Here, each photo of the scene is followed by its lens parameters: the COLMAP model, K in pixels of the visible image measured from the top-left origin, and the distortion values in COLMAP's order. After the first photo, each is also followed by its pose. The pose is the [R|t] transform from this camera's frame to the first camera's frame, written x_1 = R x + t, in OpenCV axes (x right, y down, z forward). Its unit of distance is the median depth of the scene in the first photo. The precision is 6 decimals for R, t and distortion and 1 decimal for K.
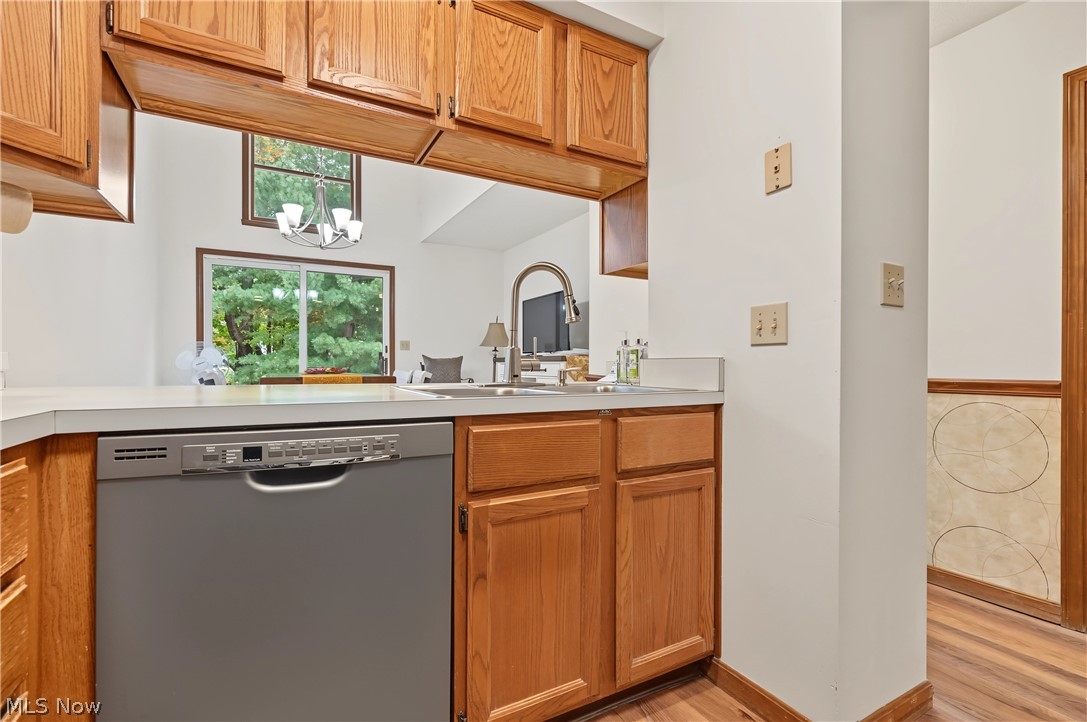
lens RADIAL K [[495.7, 0, 542.5], [0, 495.7, 366.9], [0, 0, 1]] dist [-0.001257, -0.000118]
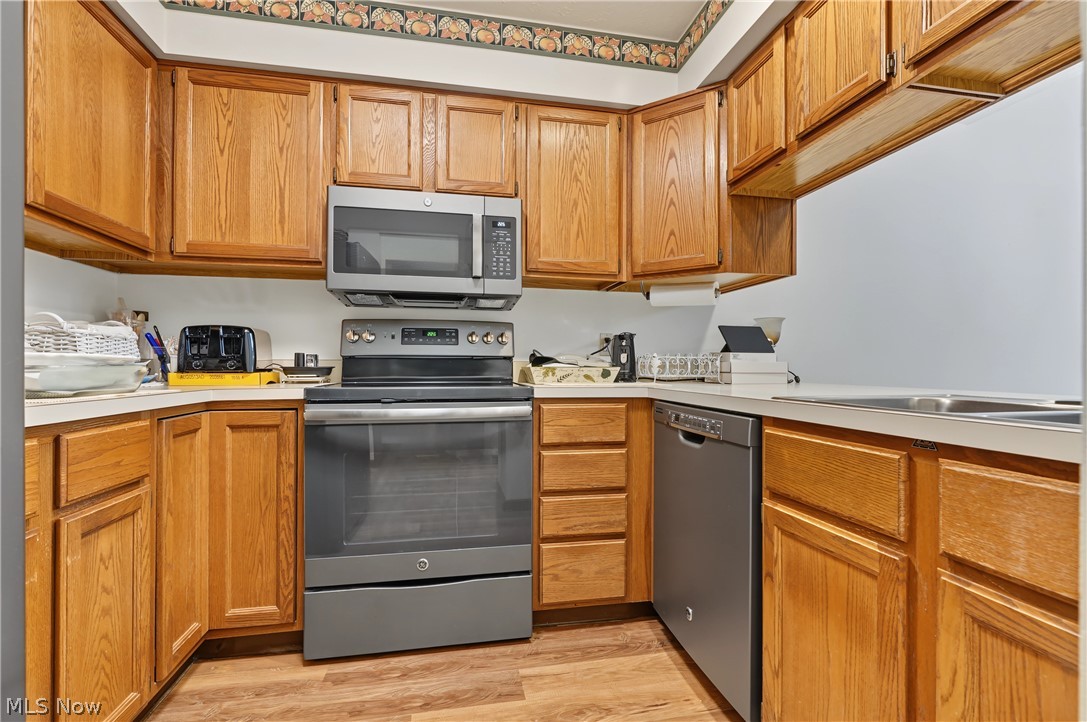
lens RADIAL K [[495.7, 0, 542.5], [0, 495.7, 366.9], [0, 0, 1]] dist [-0.001257, -0.000118]
pose [[-0.304888, -0.004256, -0.952379, 0.933848], [-0.008143, 0.999965, -0.001862, -0.001541], [0.952353, 0.007187, -0.304912, 0.808698]]
